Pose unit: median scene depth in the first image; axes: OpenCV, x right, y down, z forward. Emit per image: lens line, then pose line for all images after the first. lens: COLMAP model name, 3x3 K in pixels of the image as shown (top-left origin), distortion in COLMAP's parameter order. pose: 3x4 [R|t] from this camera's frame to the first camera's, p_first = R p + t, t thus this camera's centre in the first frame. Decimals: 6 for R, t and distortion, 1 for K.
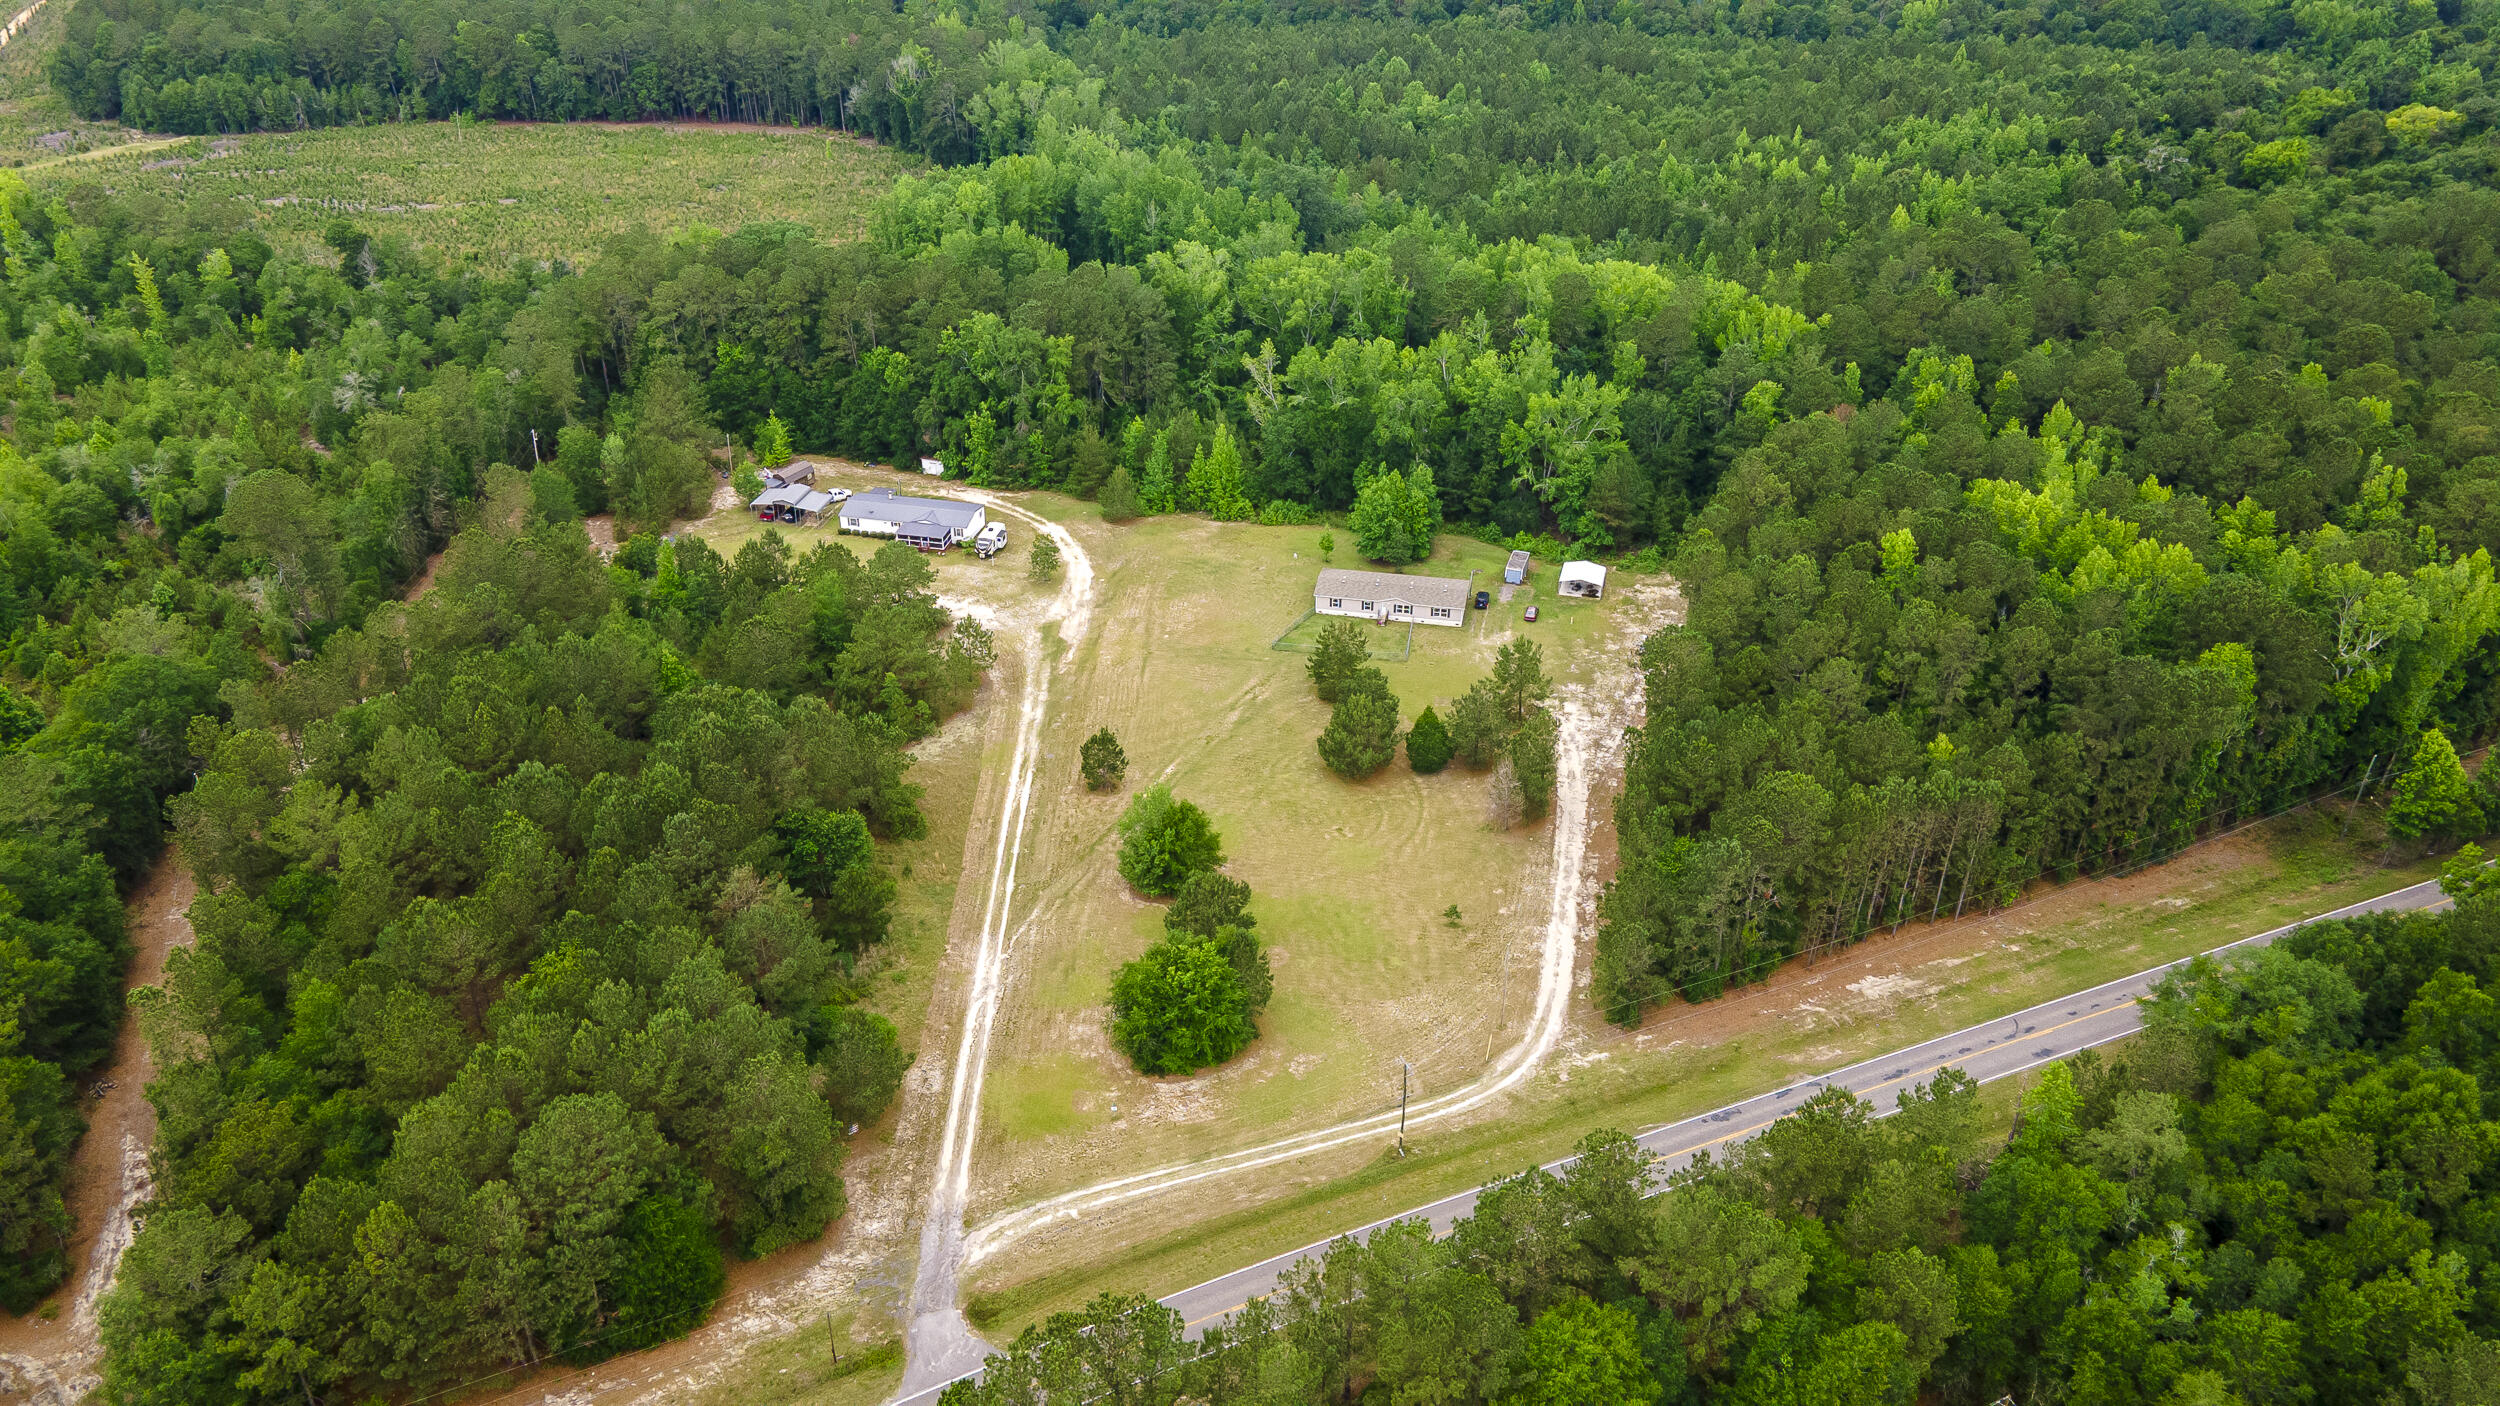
lens RADIAL K [[1817.8, 0, 1250.0], [0, 1817.8, 703.0], [0, 0, 1]] dist [0.020943, 0.031962]
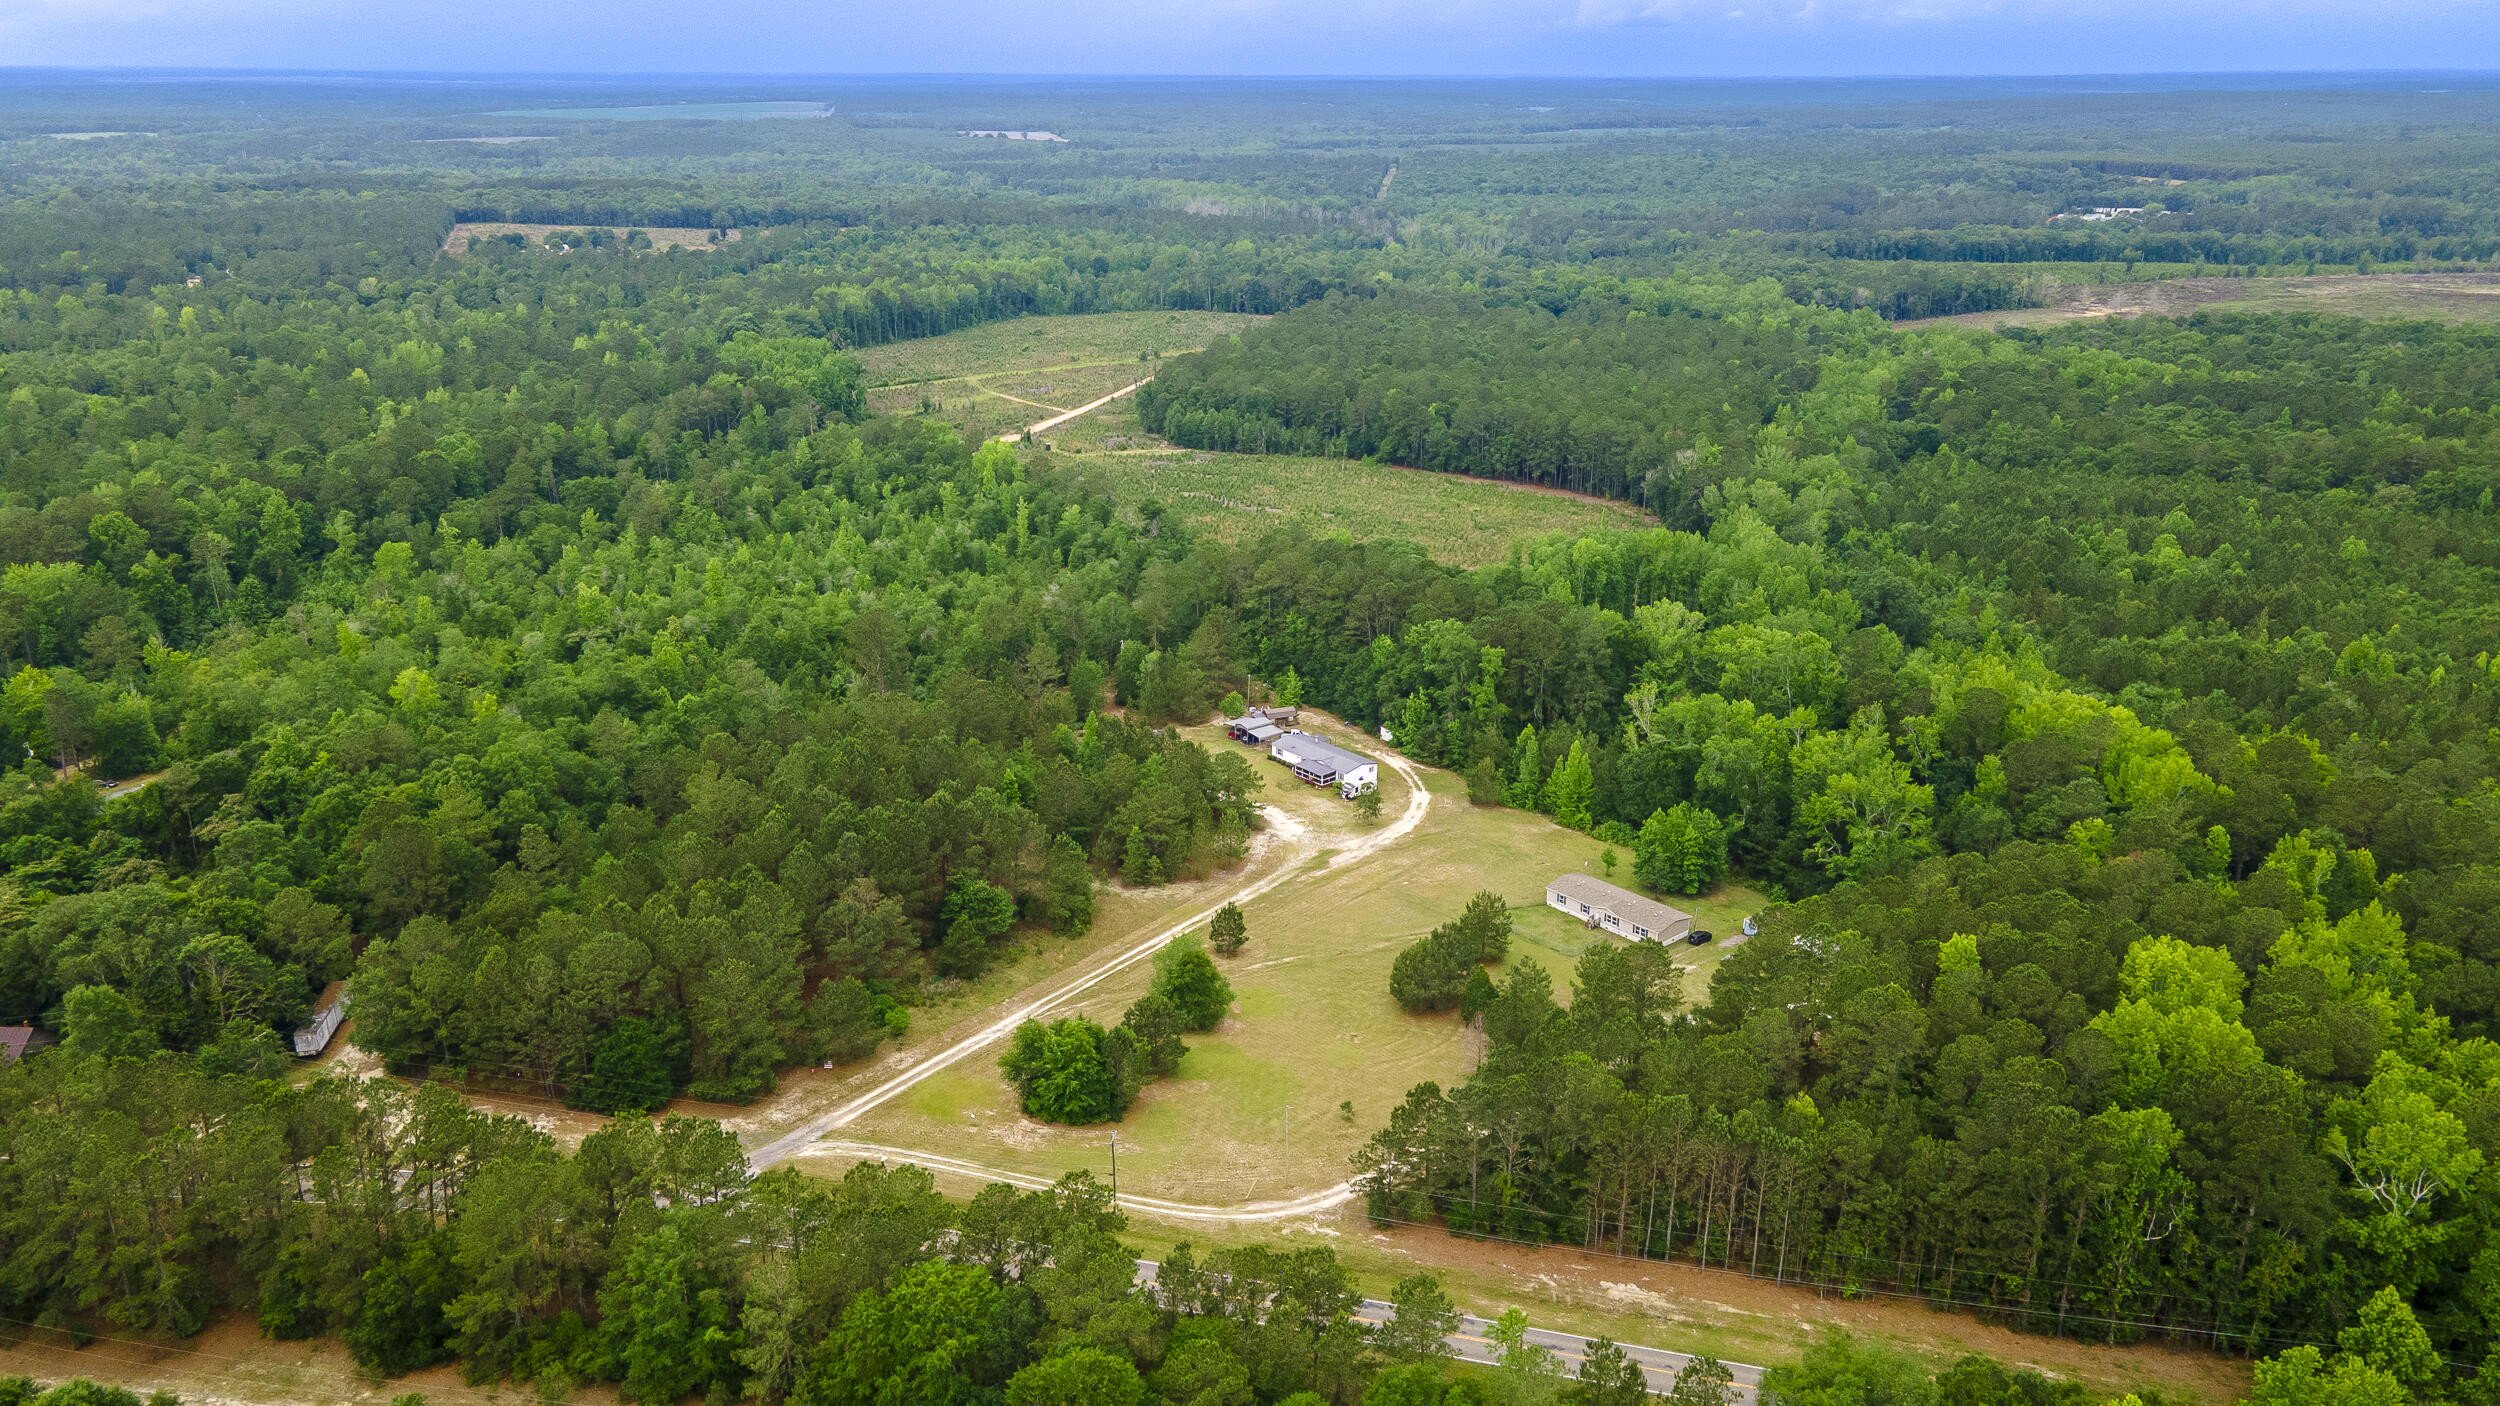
lens RADIAL K [[1817.8, 0, 1250.0], [0, 1817.8, 703.0], [0, 0, 1]] dist [0.020943, 0.031962]
pose [[0.797207, 0.197722, -0.570410, 0.501224], [-0.316802, 0.941313, -0.116475, 0.021227], [0.513904, 0.273562, 0.813060, -0.028388]]
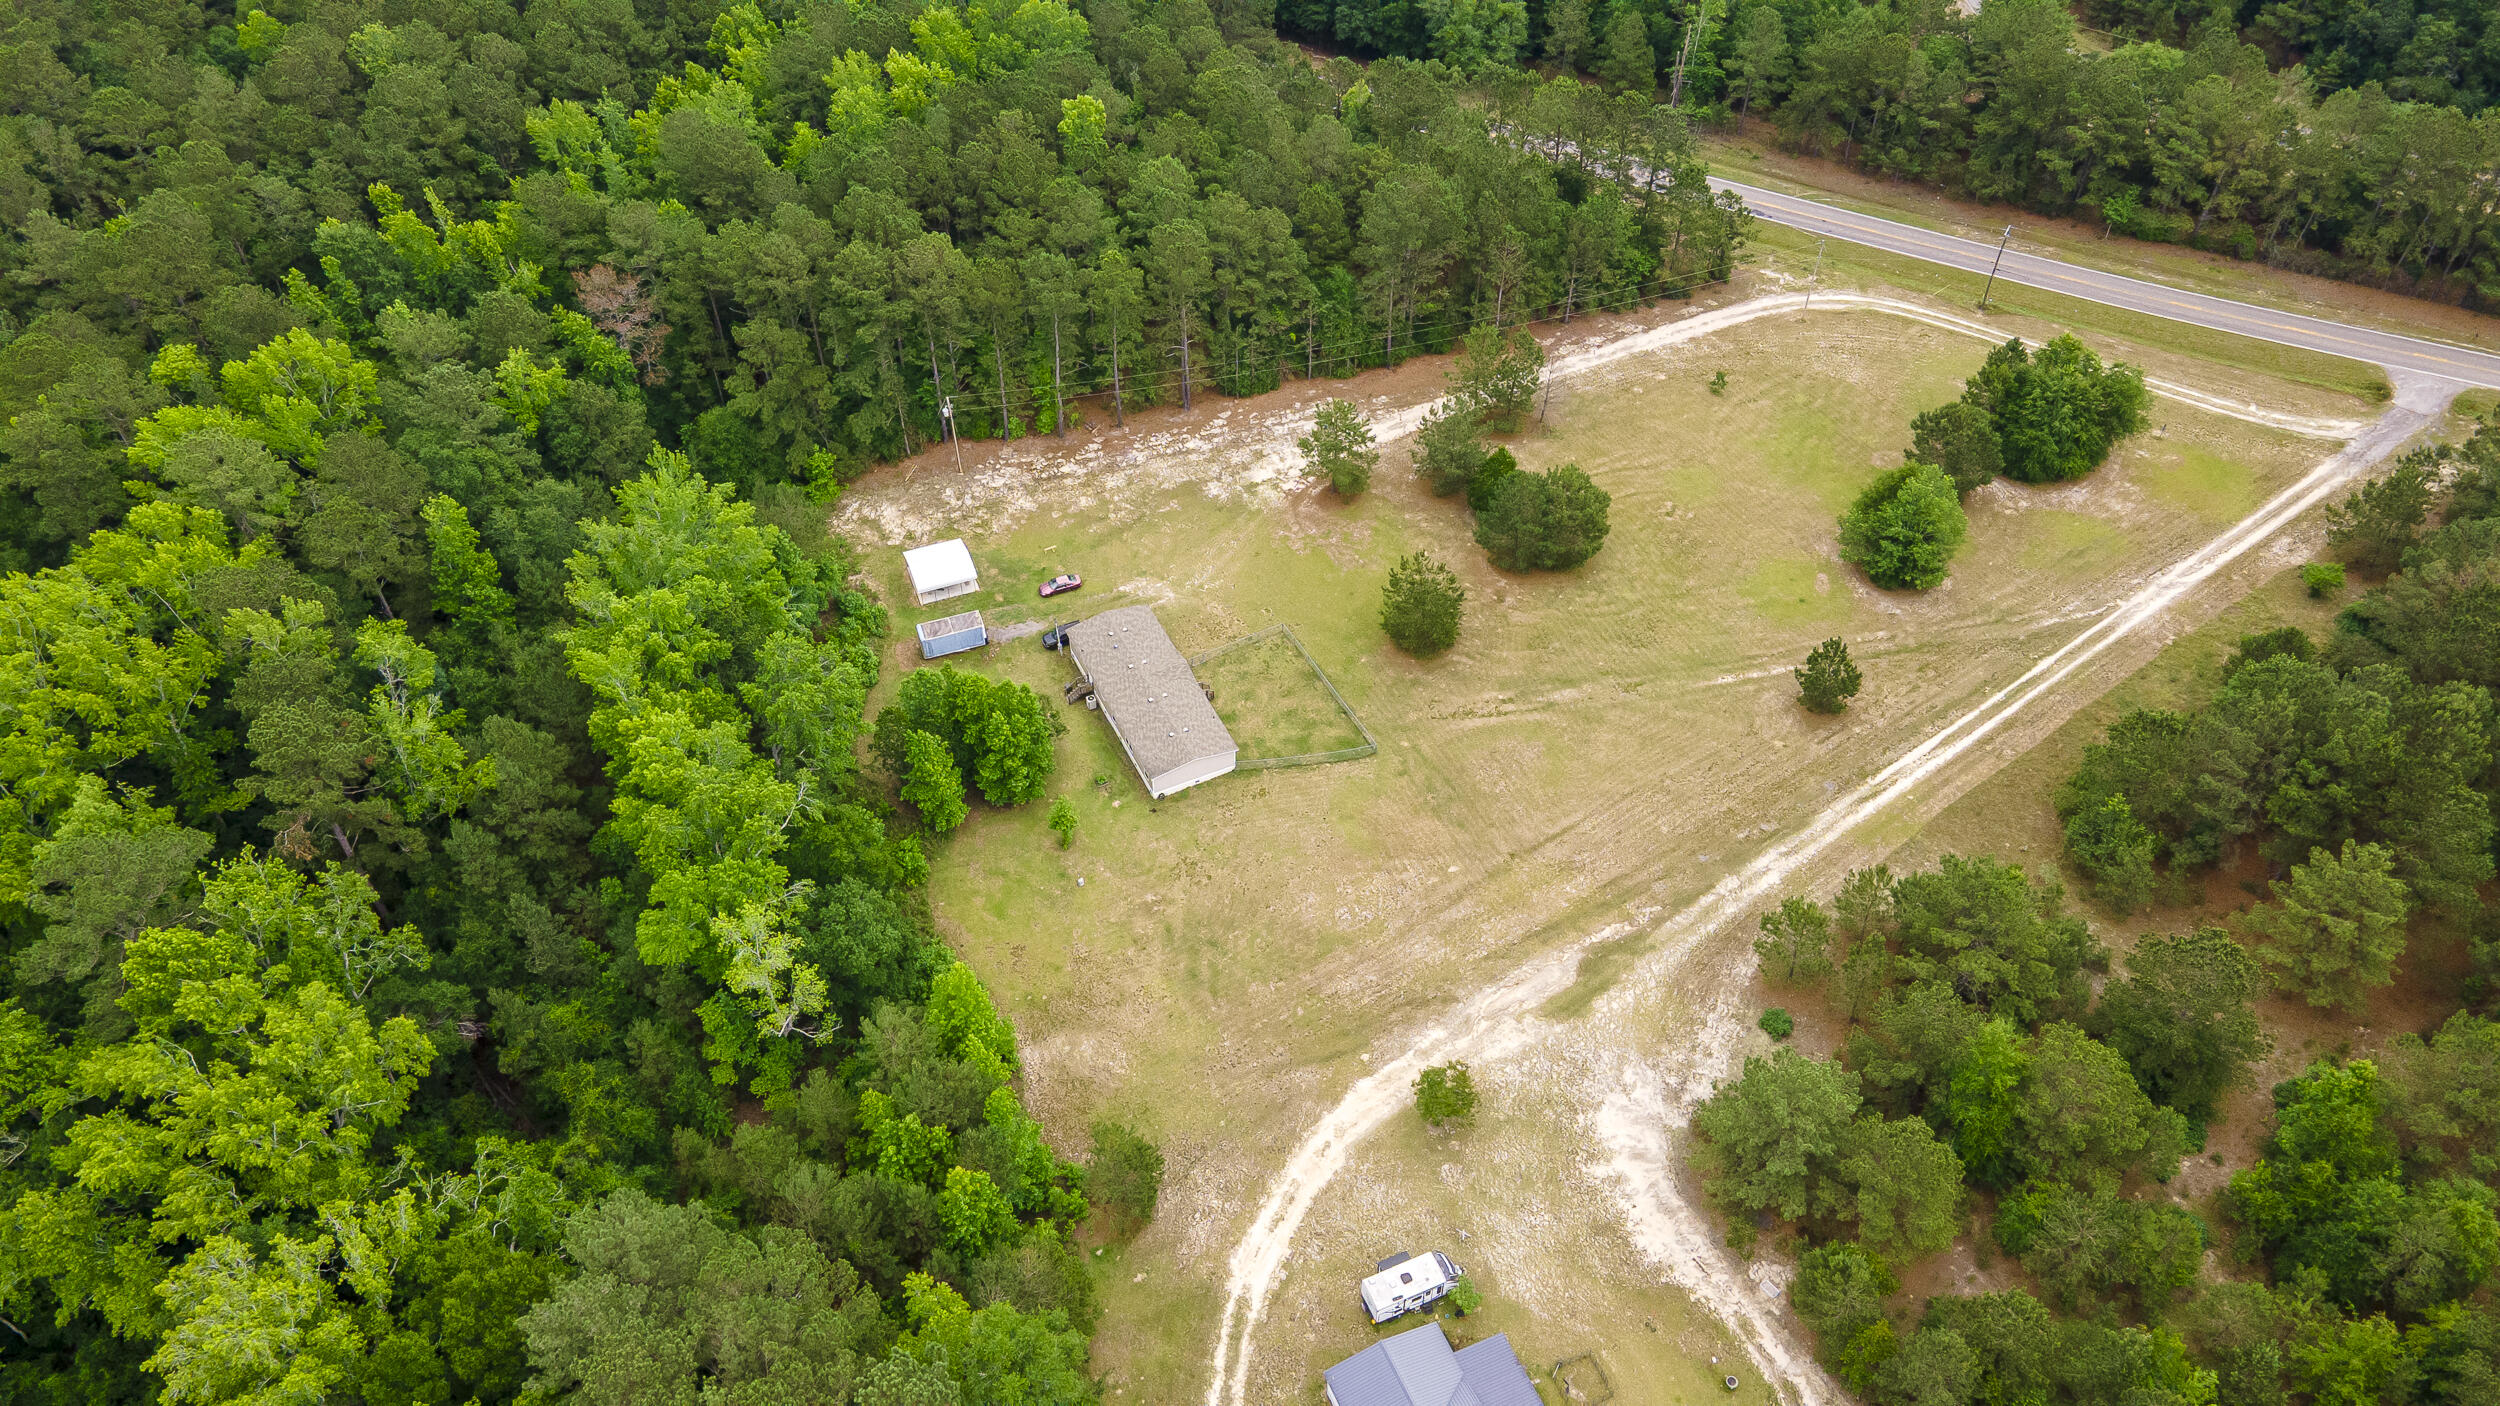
lens RADIAL K [[1817.8, 0, 1250.0], [0, 1817.8, 703.0], [0, 0, 1]] dist [0.020943, 0.031962]
pose [[-0.585197, -0.585578, 0.560930, -0.312563], [0.429703, 0.362696, 0.826926, -0.586611], [-0.687677, 0.724948, 0.039376, 0.954105]]
